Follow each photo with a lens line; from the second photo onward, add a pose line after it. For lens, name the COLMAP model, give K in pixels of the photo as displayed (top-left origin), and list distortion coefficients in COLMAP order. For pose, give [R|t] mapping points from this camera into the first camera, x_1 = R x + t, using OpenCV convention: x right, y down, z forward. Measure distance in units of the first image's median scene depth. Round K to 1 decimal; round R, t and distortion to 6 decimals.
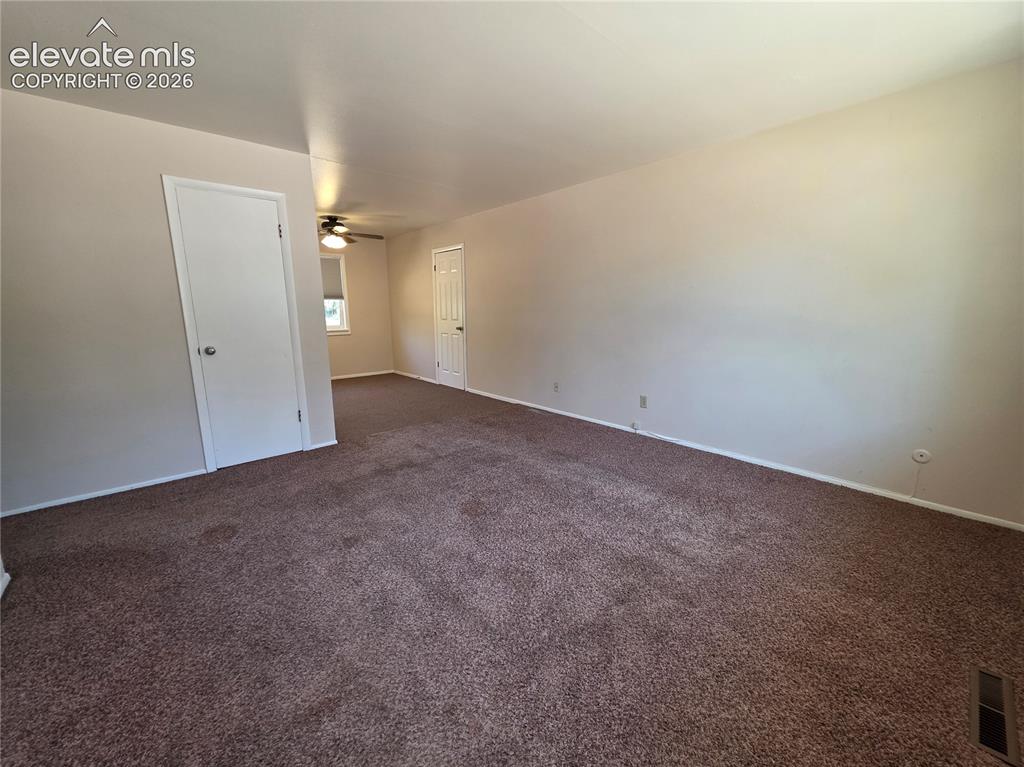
lens RADIAL K [[410.2, 0, 506.1], [0, 410.2, 381.8], [0, 0, 1]] dist [0.004107, -0.000772]
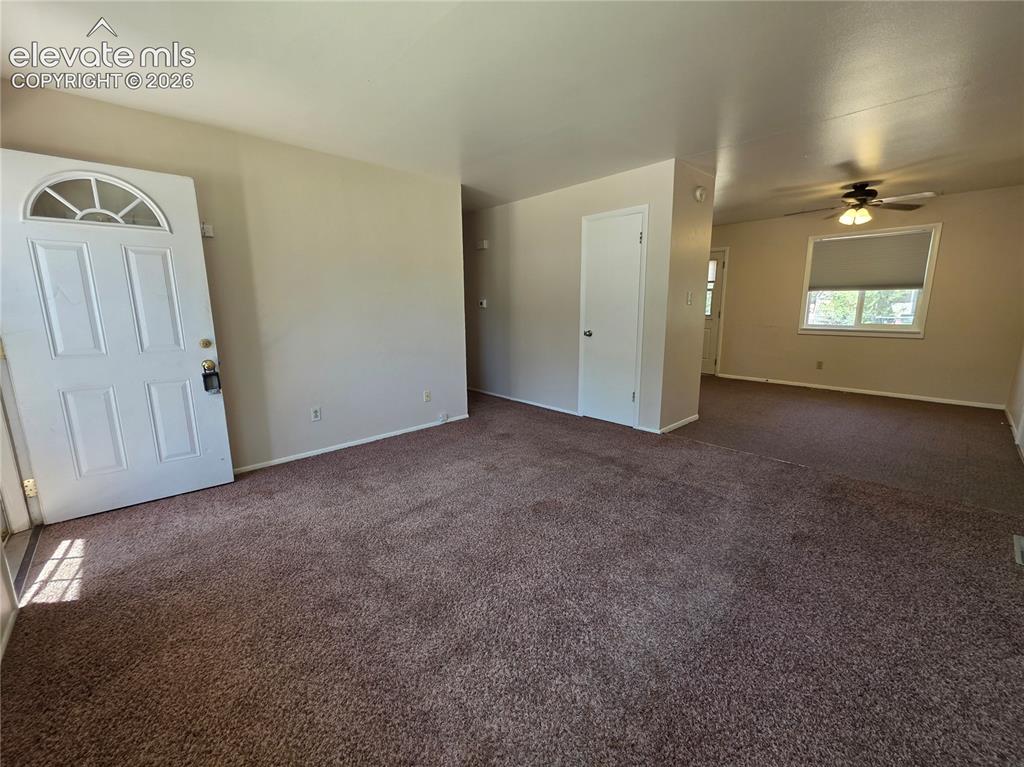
lens RADIAL K [[410.2, 0, 509.1], [0, 410.2, 378.6], [0, 0, 1]] dist [0.004107, -0.000772]
pose [[0.041139, 0.188440, -0.981223, 0.664919], [-0.170614, 0.968955, 0.178931, -0.124972], [0.984479, 0.160049, 0.072013, 0.619094]]
